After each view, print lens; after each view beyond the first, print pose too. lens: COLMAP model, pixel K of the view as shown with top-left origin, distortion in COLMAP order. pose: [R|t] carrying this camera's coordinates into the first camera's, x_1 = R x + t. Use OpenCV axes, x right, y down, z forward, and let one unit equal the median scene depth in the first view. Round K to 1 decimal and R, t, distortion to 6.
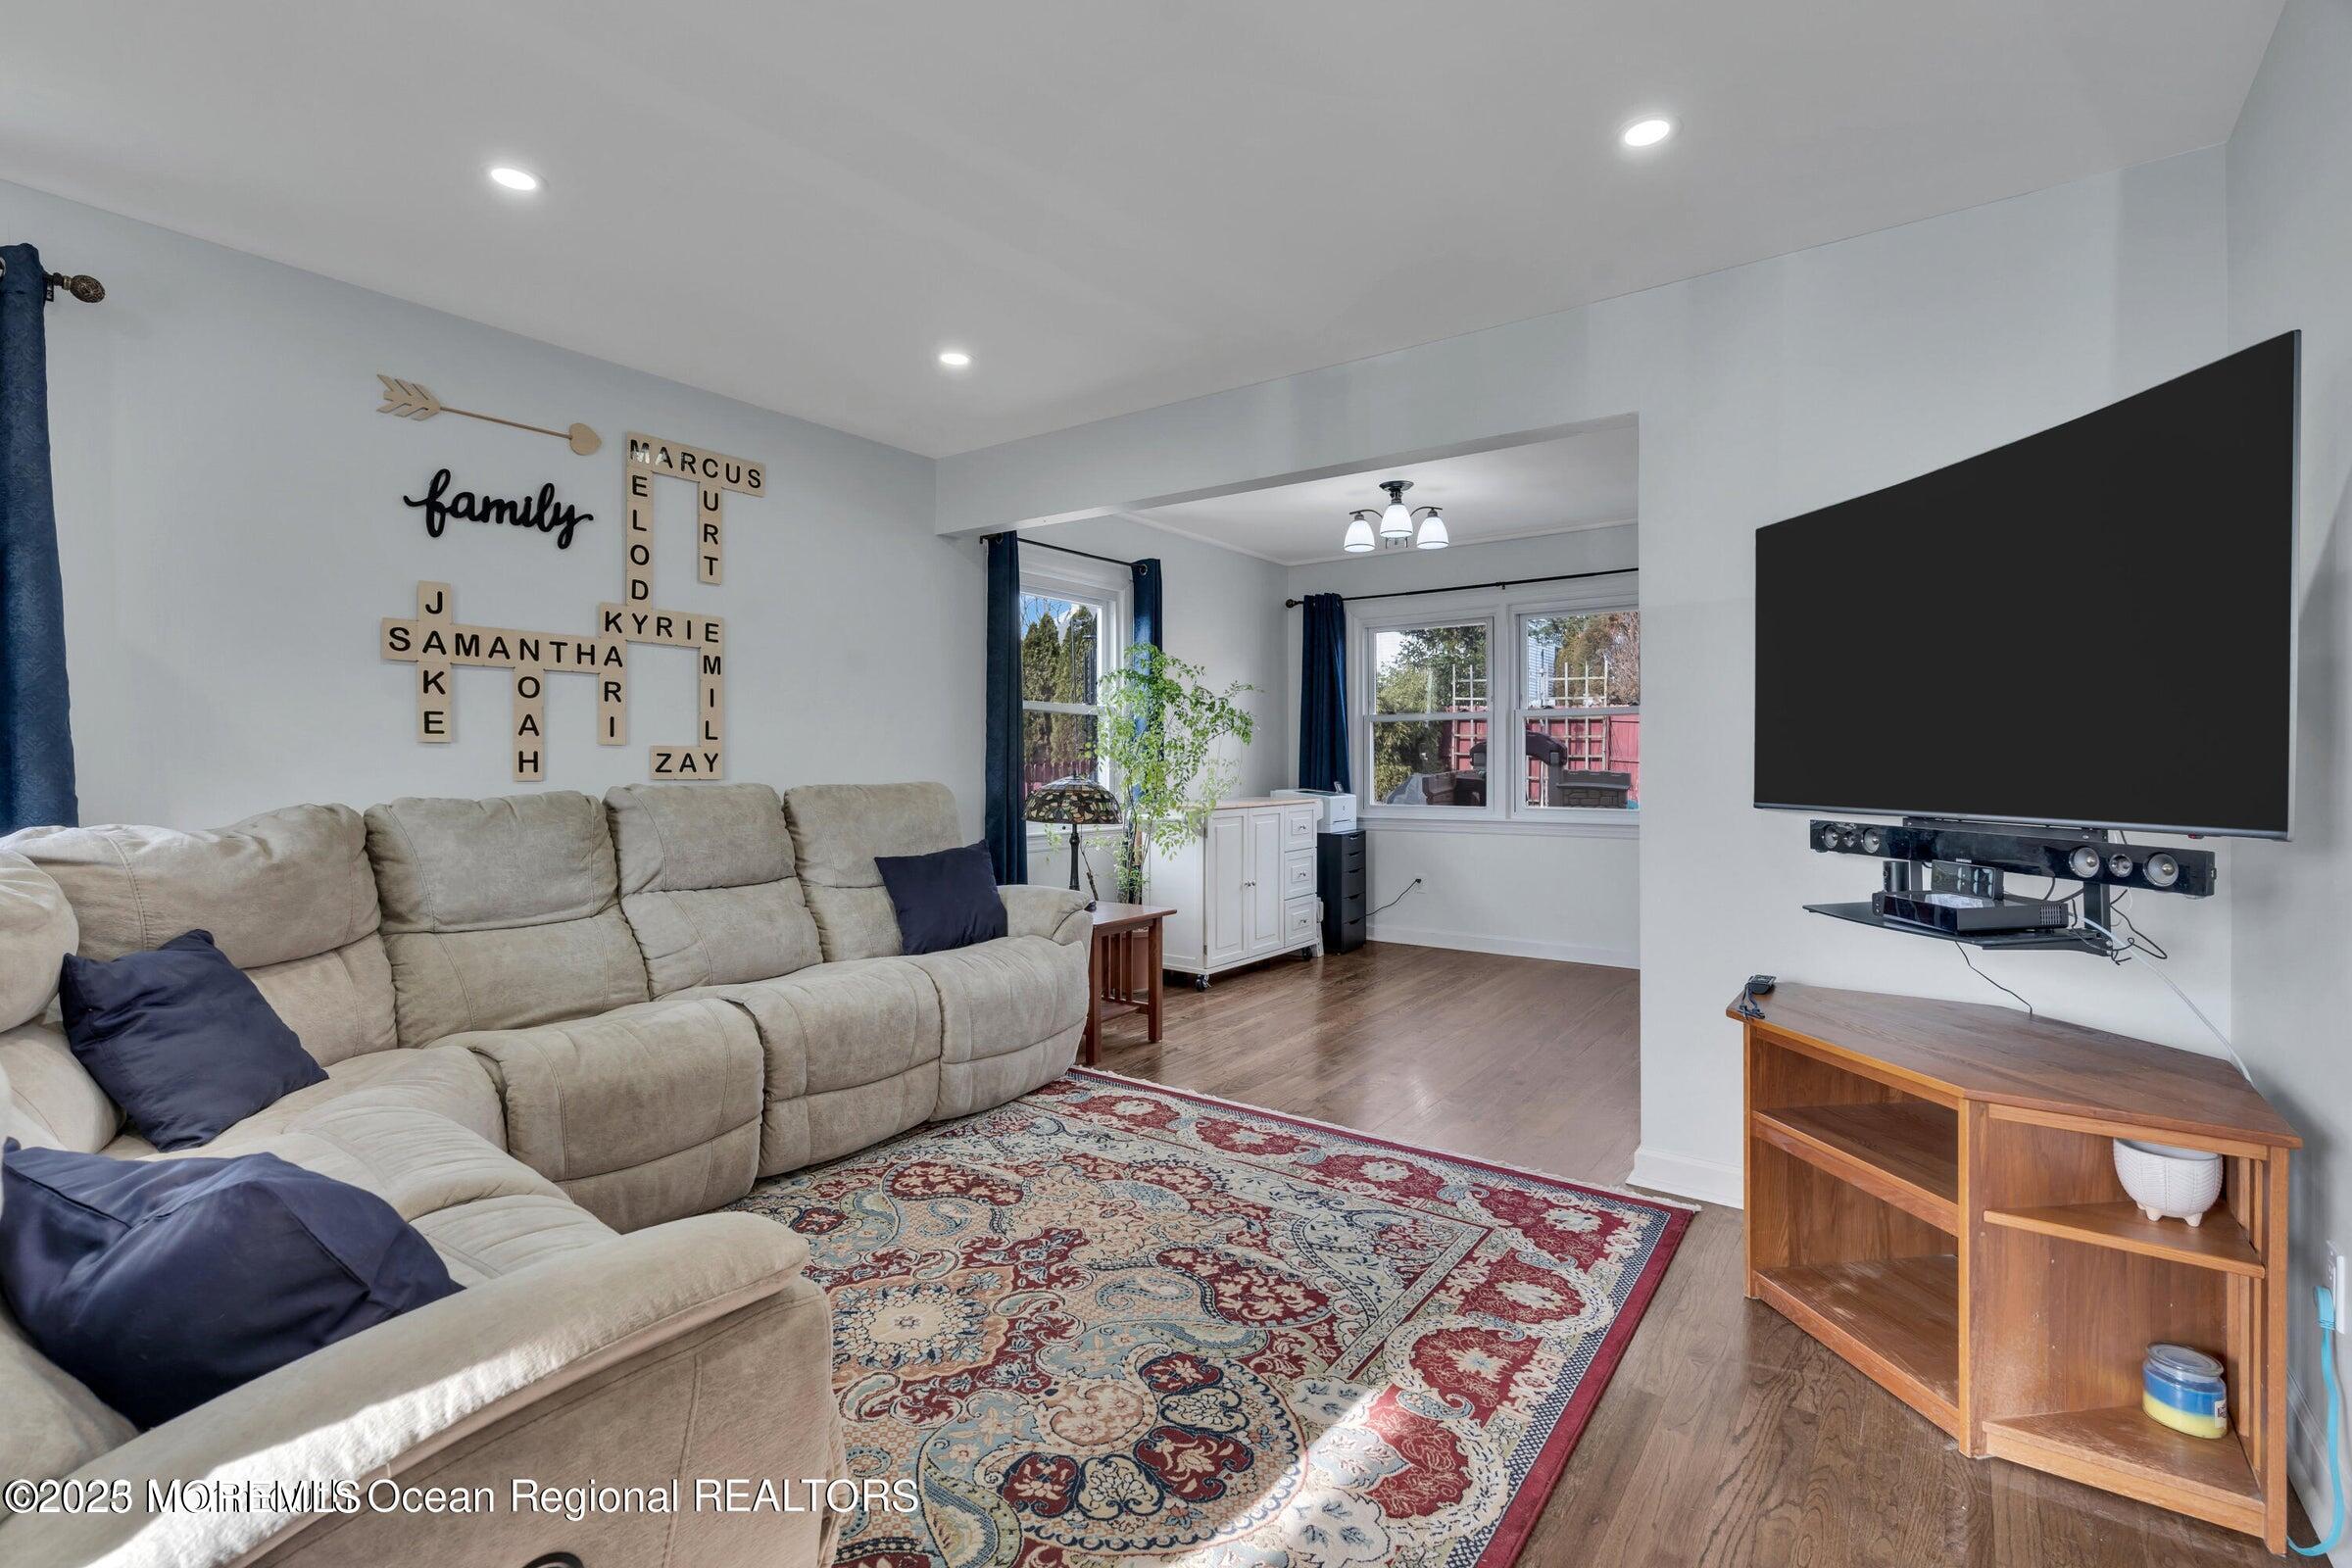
lens RADIAL K [[1057.0, 0, 1167.2], [0, 1057.0, 771.8], [0, 0, 1]] dist [-0.011861, 0.006106]
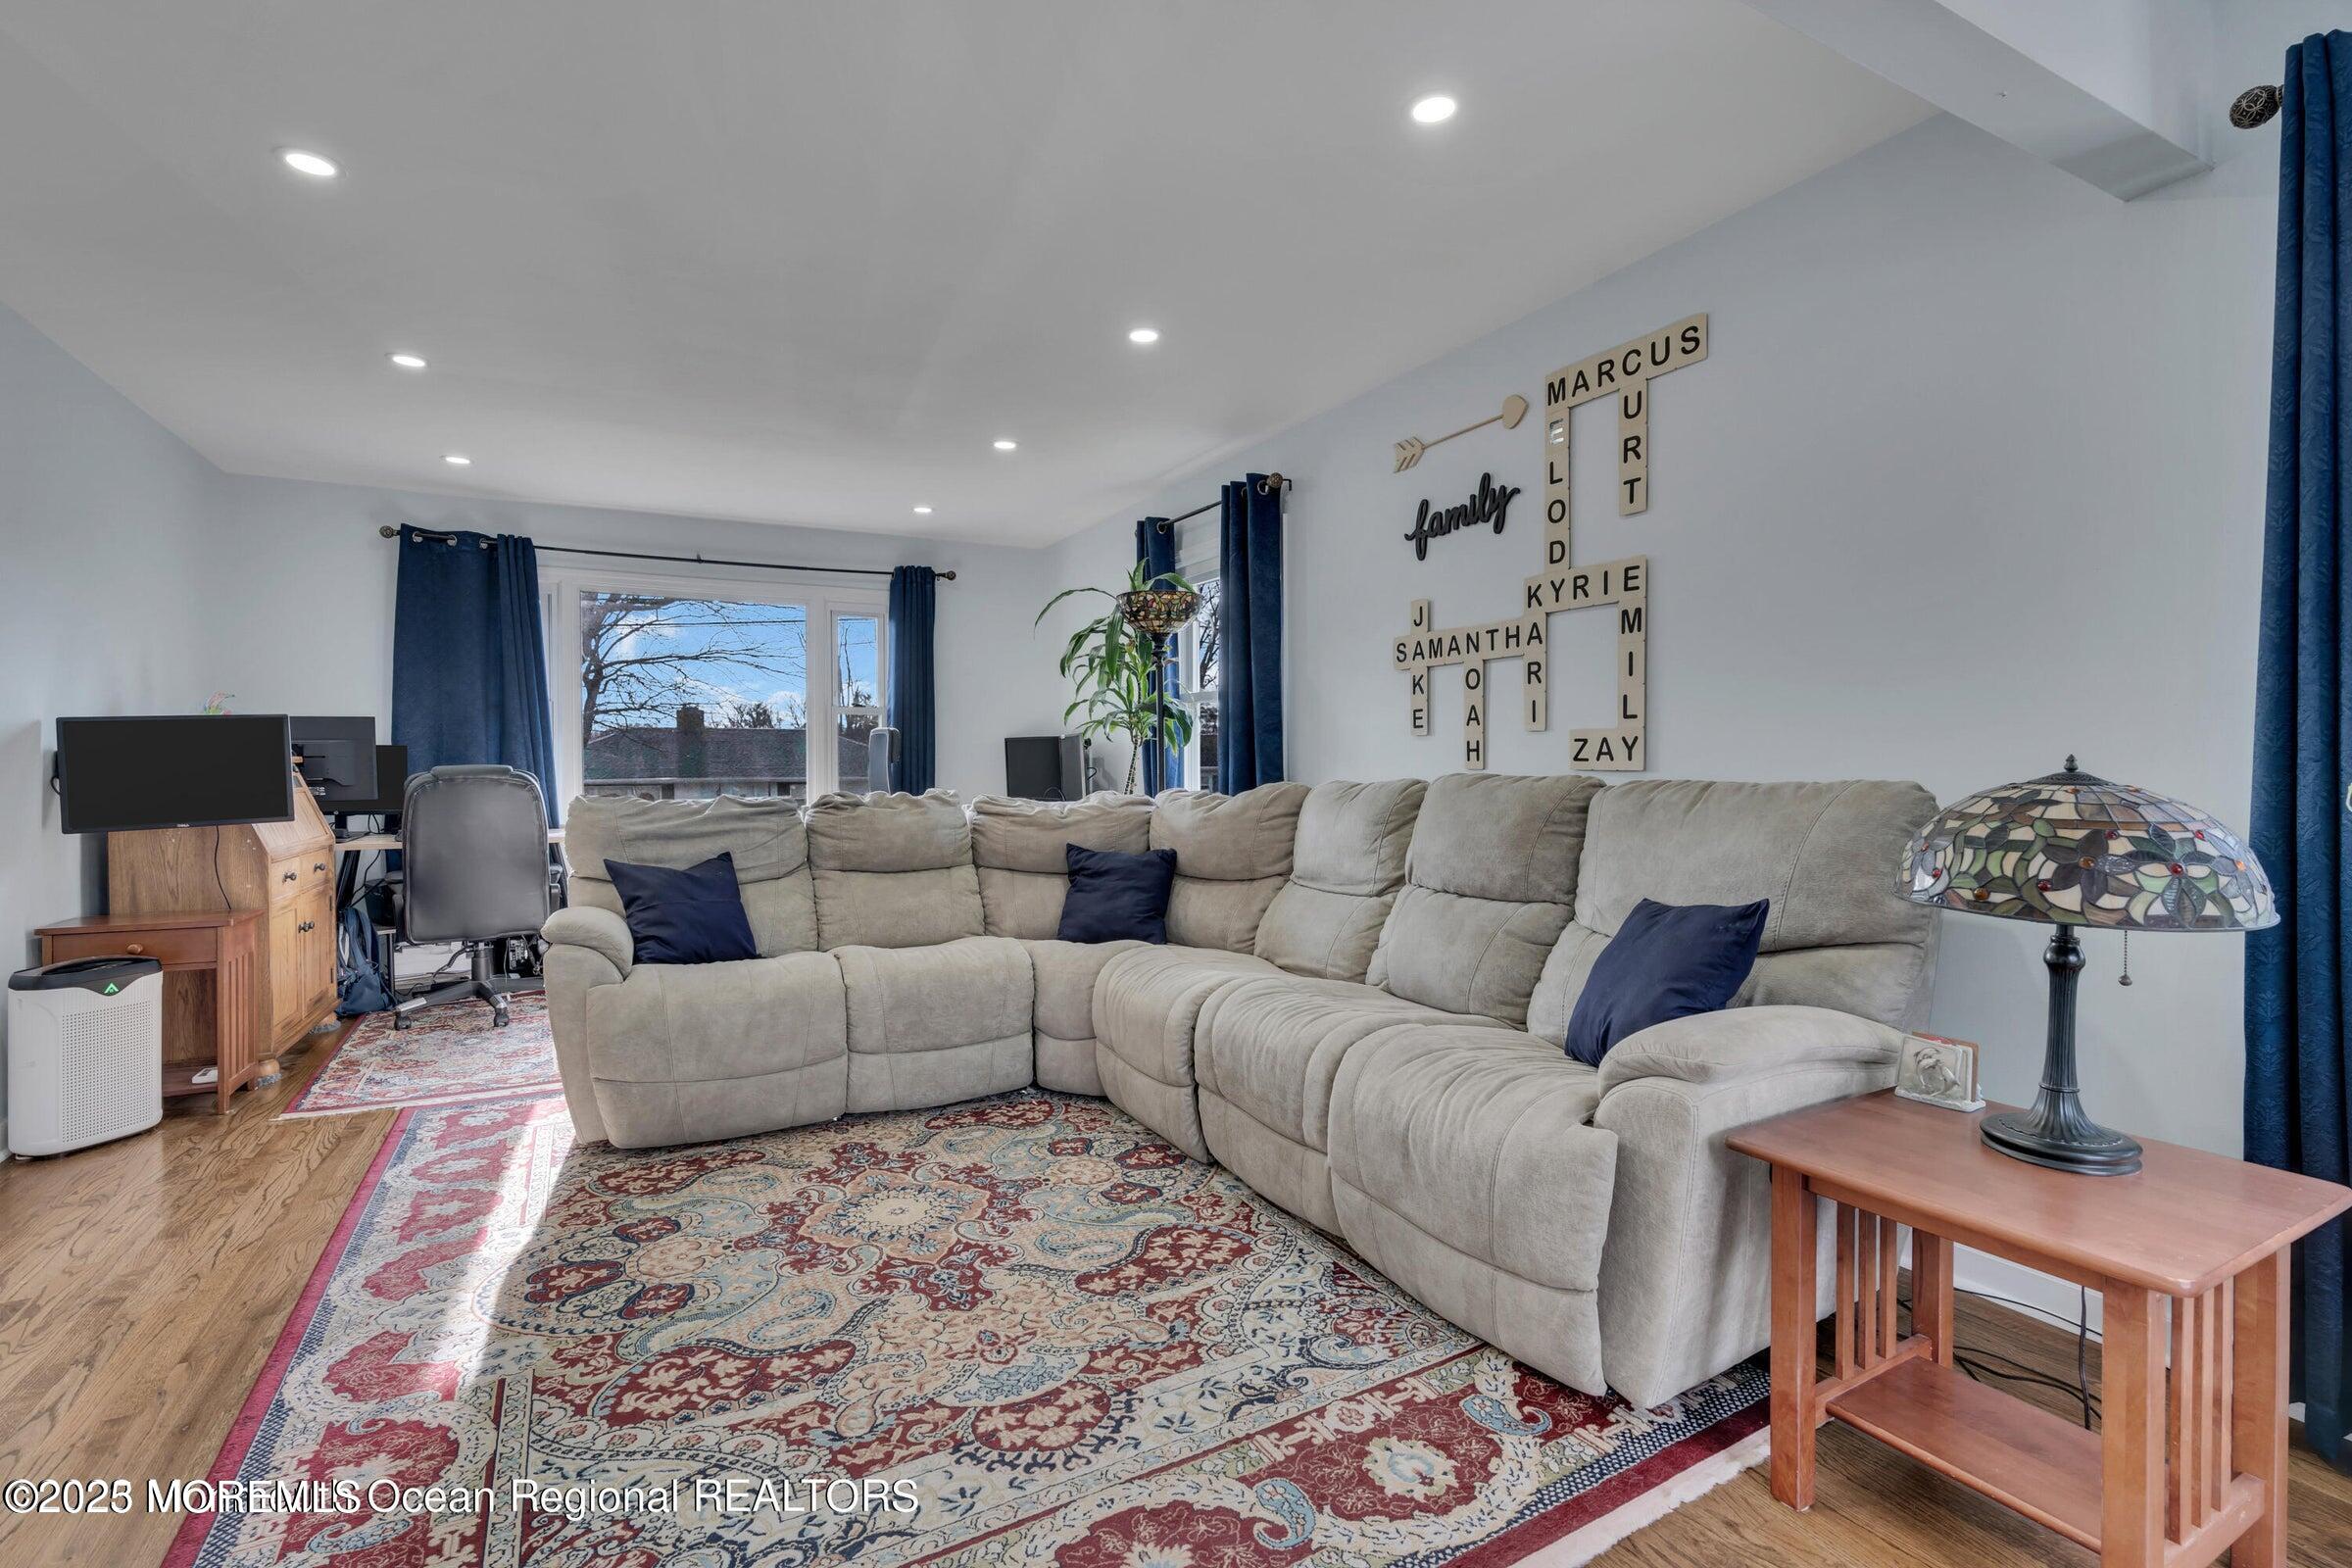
lens RADIAL K [[1057.1, 0, 1166.7], [0, 1057.1, 786.4], [0, 0, 1]] dist [-0.011085, 0.003933]
pose [[-0.427172, 0.020452, -0.903939, 0.541569], [-0.002695, 0.999711, 0.023892, 0.001904], [0.904167, 0.012642, -0.426993, 1.366074]]
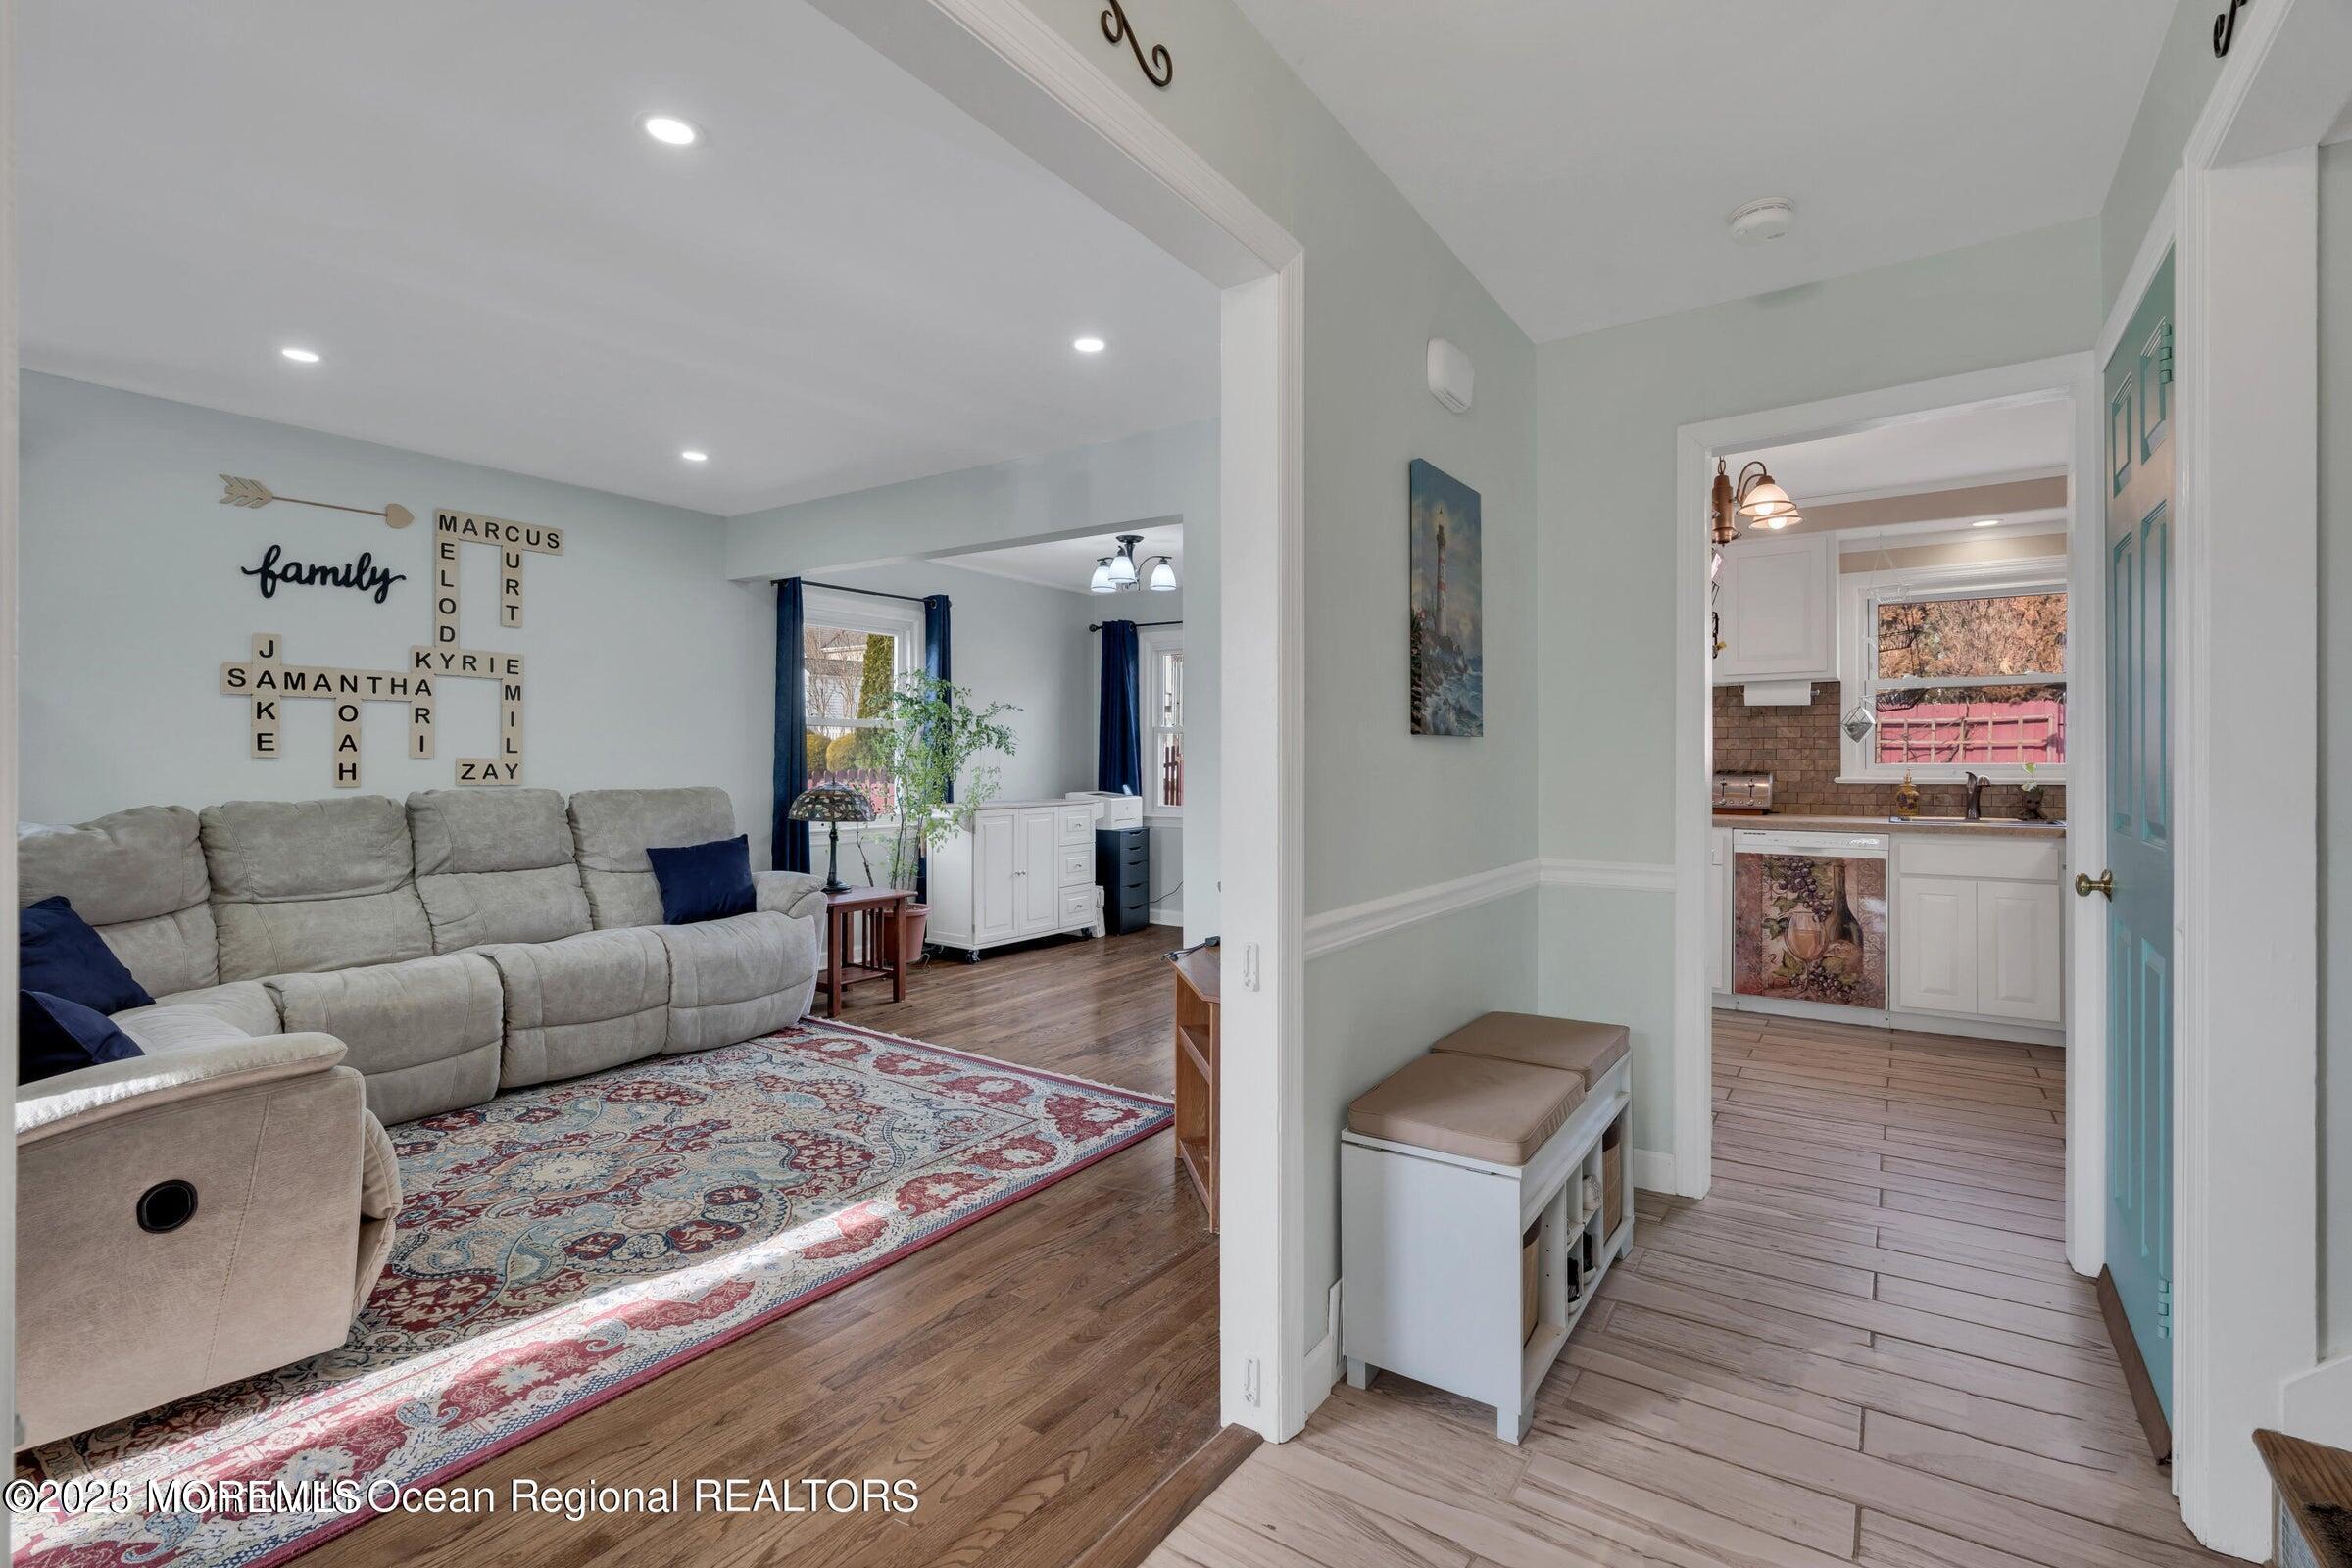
lens RADIAL K [[1058.6, 0, 1167.6], [0, 1058.6, 764.5], [0, 0, 1]] dist [-0.013501, 0.005491]
pose [[0.999560, 0.004267, 0.029337, 0.402816], [-0.004154, 0.999984, -0.003903, -0.020231], [-0.029354, 0.003779, 0.999562, -0.347478]]
